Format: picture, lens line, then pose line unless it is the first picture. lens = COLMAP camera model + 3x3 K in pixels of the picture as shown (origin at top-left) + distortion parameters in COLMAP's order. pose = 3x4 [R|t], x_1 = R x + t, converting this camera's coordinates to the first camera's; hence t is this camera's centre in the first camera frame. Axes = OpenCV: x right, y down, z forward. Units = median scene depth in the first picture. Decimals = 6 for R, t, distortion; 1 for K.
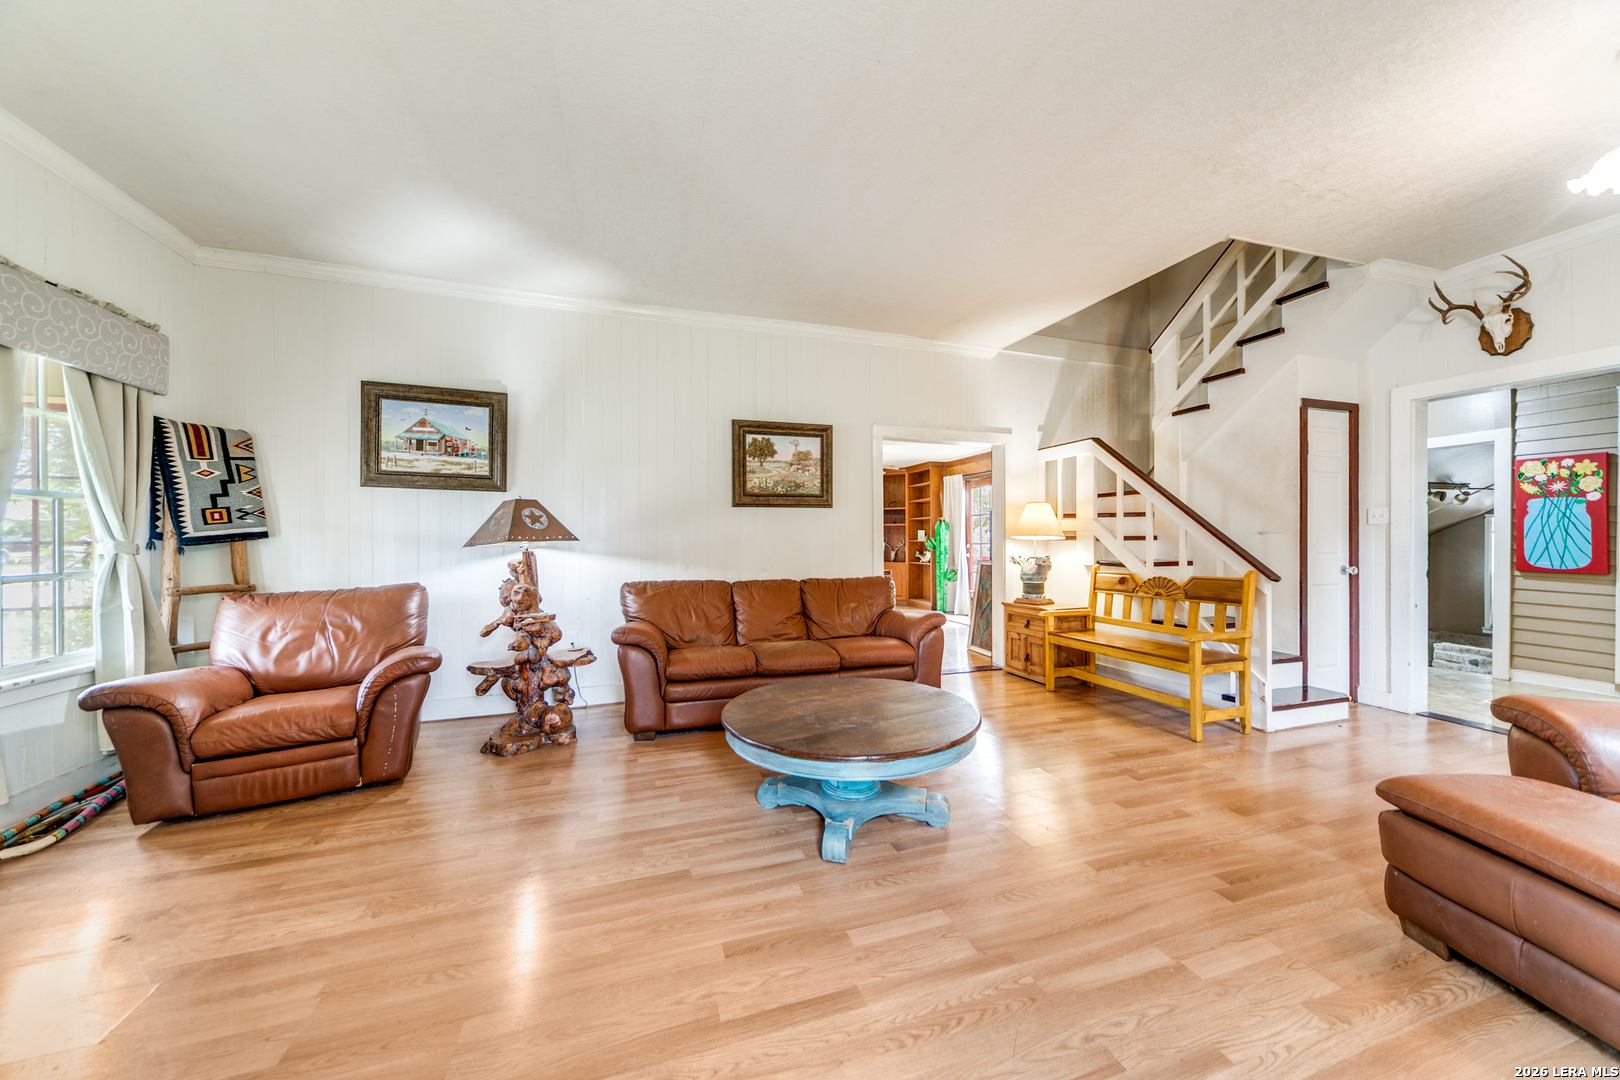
lens RADIAL K [[552.4, 0, 810.0], [0, 552.4, 540.0], [0, 0, 1]] dist [0.001230, -0.000023]
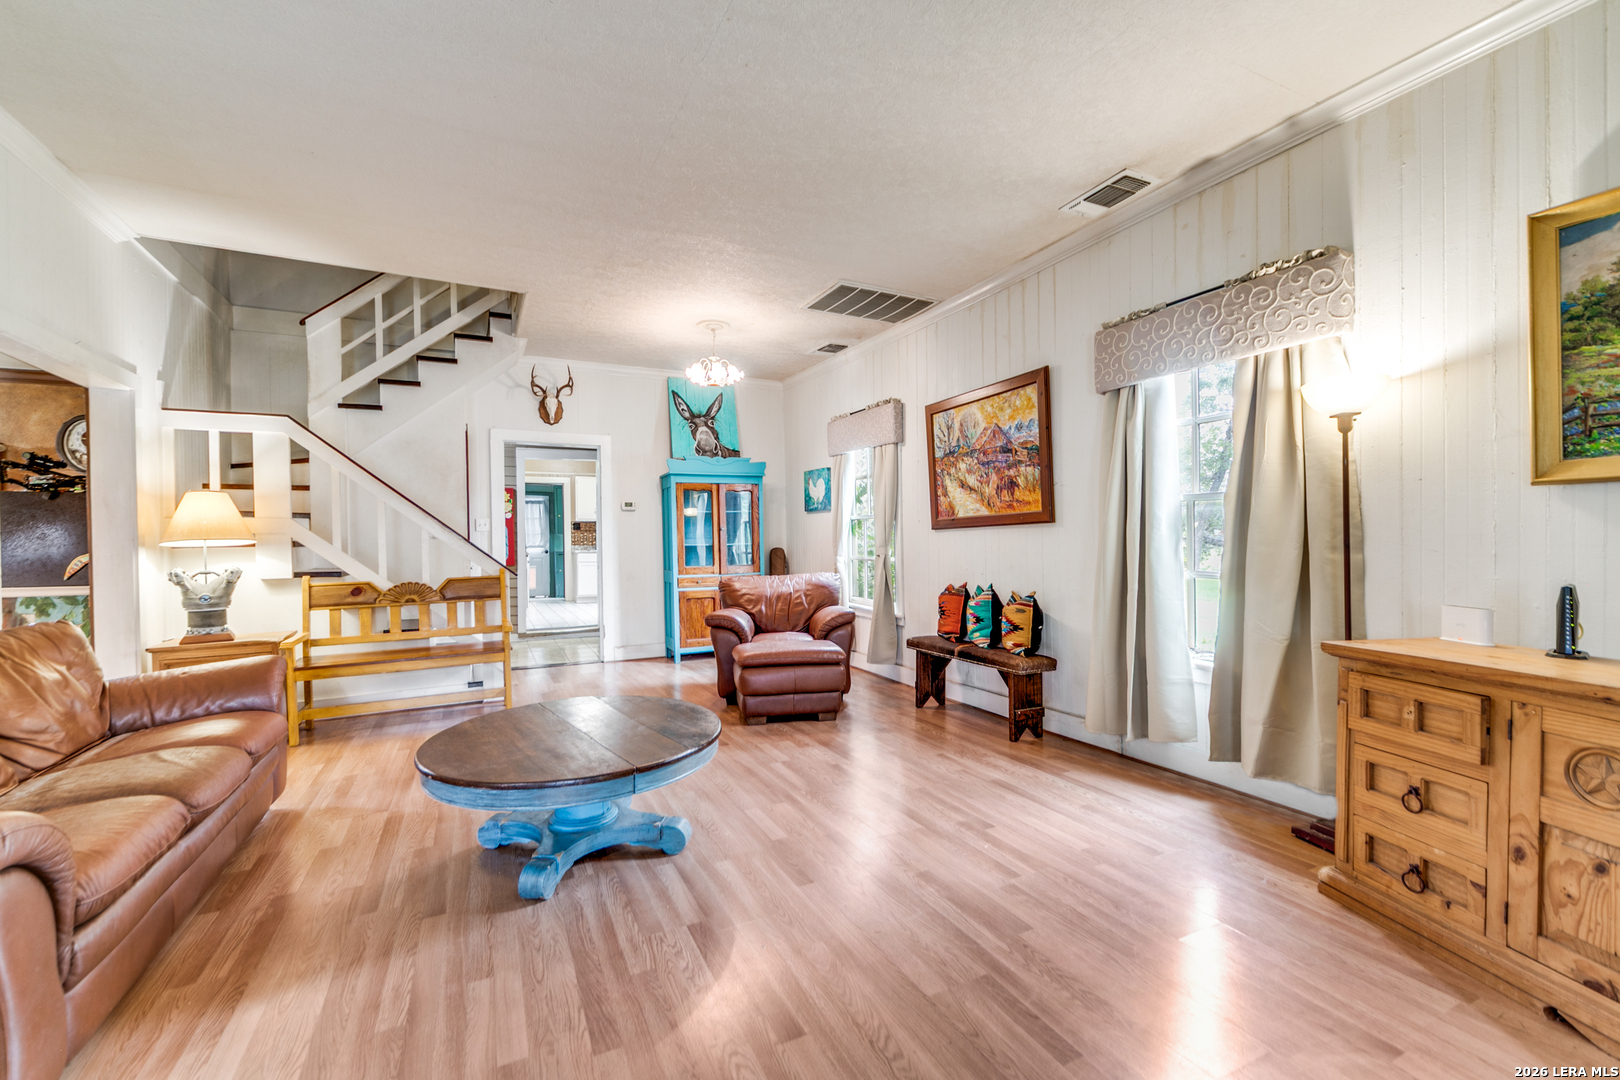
lens RADIAL K [[669.6, 0, 810.0], [0, 669.6, 540.0], [0, 0, 1]] dist [-0.002105, -0.000214]
pose [[-0.140690, 0.000443, 0.990054, -0.559478], [0.016072, 0.999869, 0.001836, 0.001711], [-0.989923, 0.016170, -0.140678, 0.419072]]
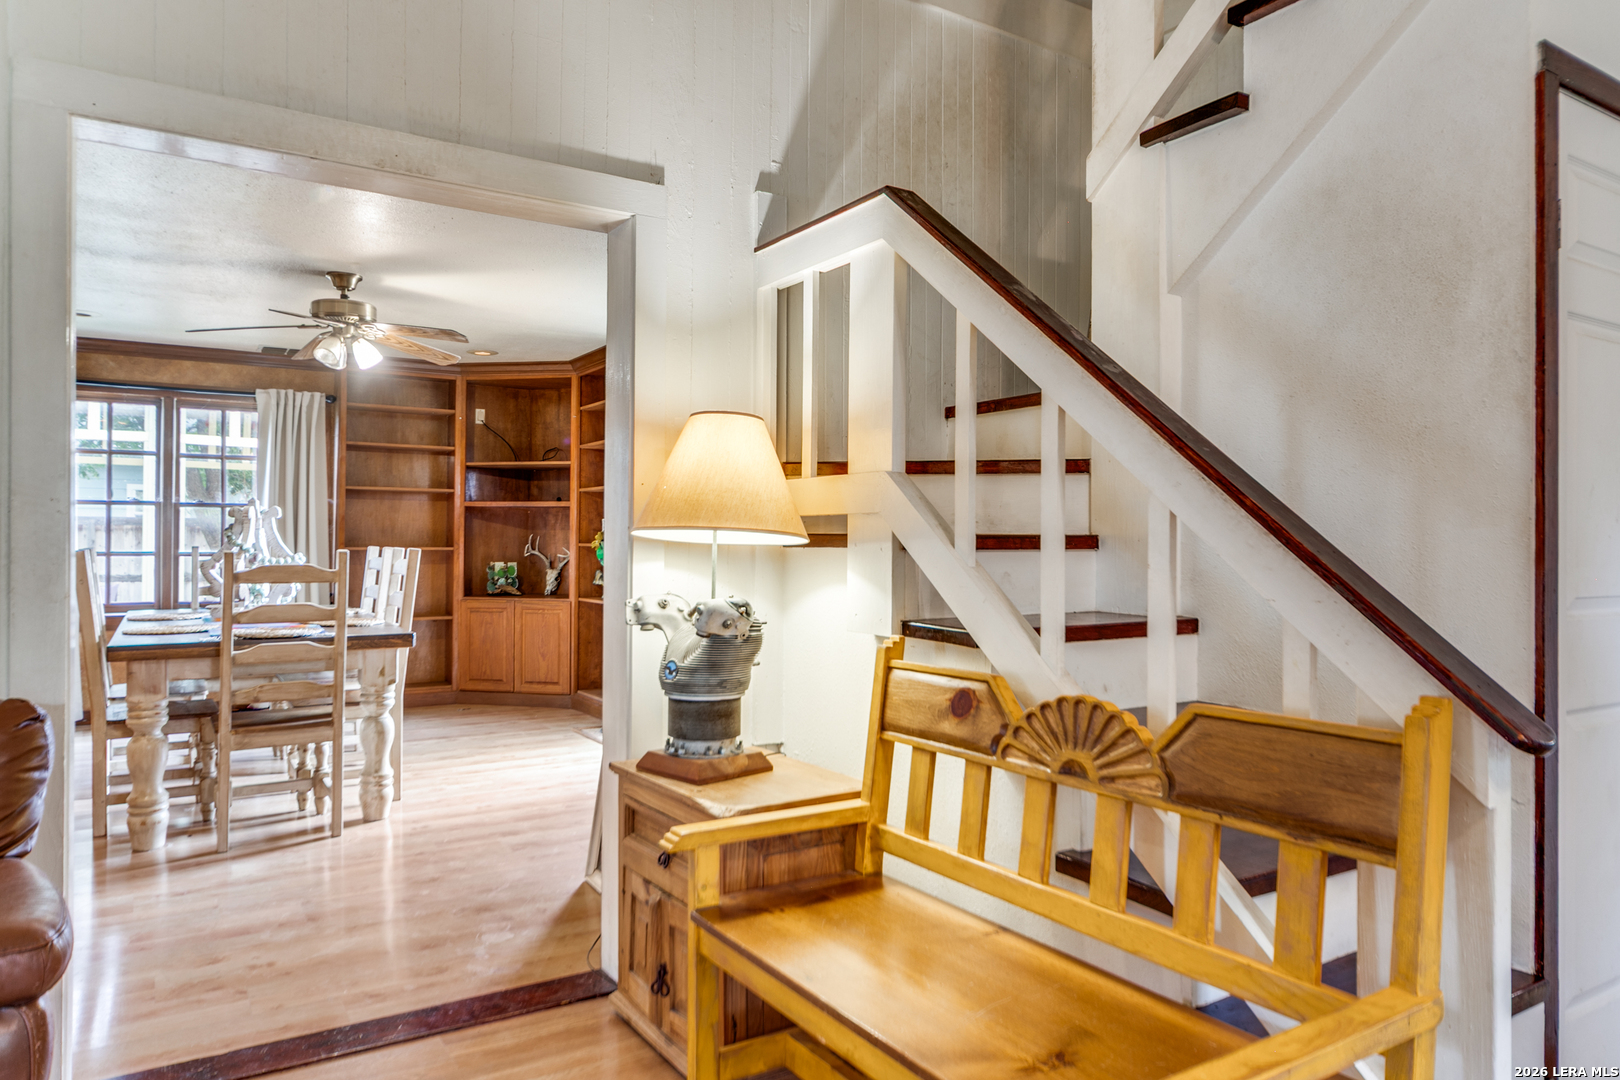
lens RADIAL K [[1052.0, 0, 810.0], [0, 1052.0, 540.0], [0, 0, 1]] dist [-0.000492, -0.000027]
pose [[0.968292, 0.008747, 0.249667, 0.353690], [-0.008296, 0.999961, -0.002860, -0.002436], [-0.249683, 0.000698, 0.968327, 0.509756]]
